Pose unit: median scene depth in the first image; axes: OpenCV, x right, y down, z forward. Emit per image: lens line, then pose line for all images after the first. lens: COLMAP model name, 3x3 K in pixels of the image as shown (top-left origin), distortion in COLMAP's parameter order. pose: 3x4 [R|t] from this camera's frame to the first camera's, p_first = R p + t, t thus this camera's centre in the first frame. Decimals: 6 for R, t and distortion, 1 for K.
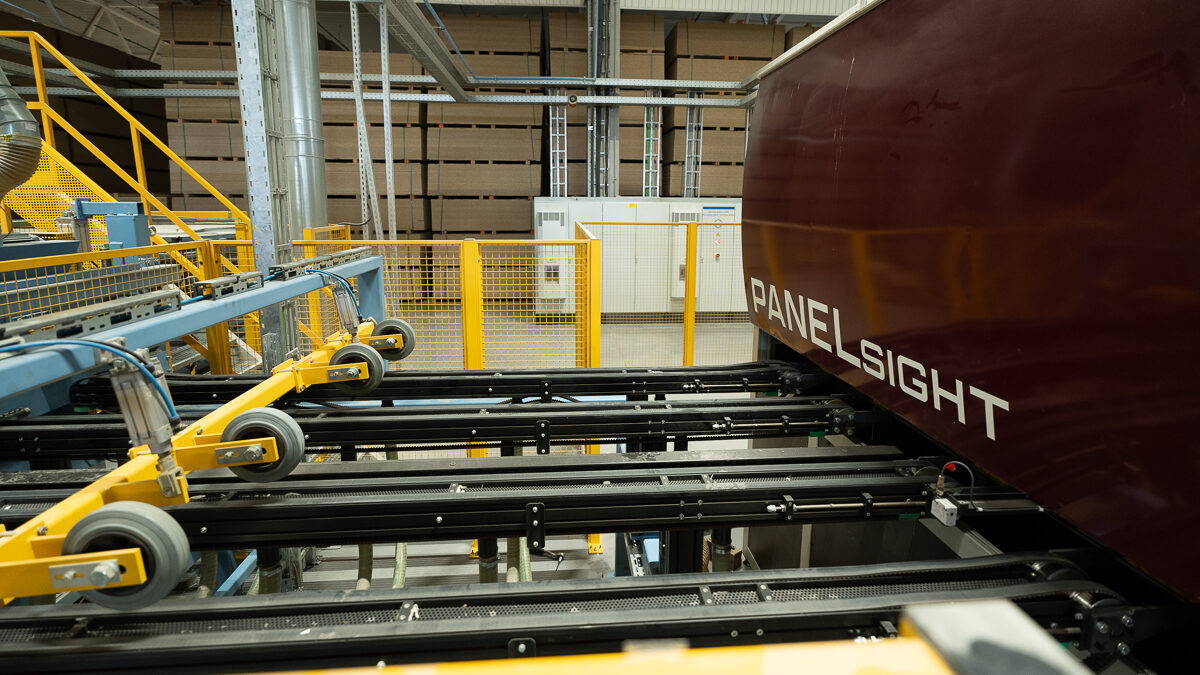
lens RADIAL K [[610.2, 0, 612.6], [0, 610.2, 314.6], [0, 0, 1]] dist [0.015118, -0.000135]
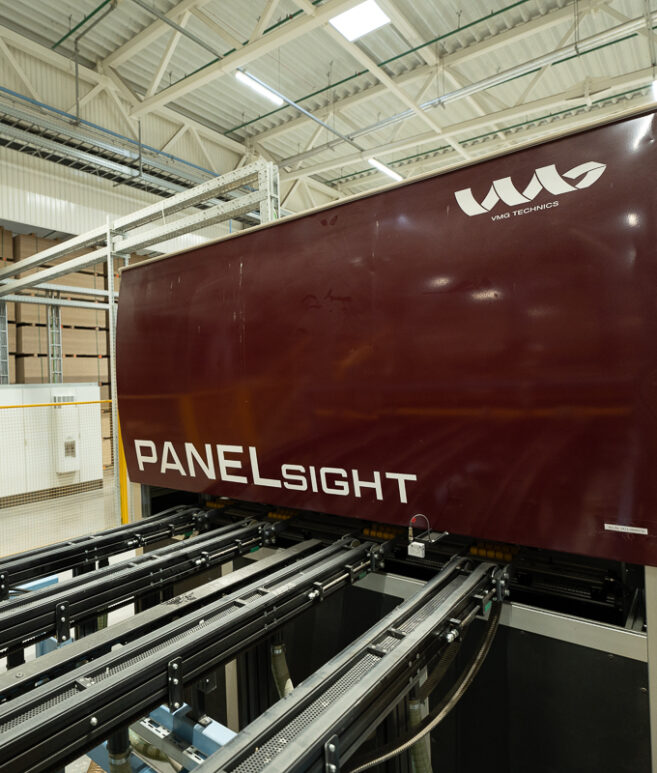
lens RADIAL K [[522.3, 0, 327.9], [0, 522.3, 386.2], [0, 0, 1]] dist [-0.007207, 0.004446]
pose [[0.677412, -0.041555, 0.734429, -0.396324], [0.177678, 0.978084, -0.108543, 0.015798], [-0.713823, 0.204020, 0.669949, 0.143300]]
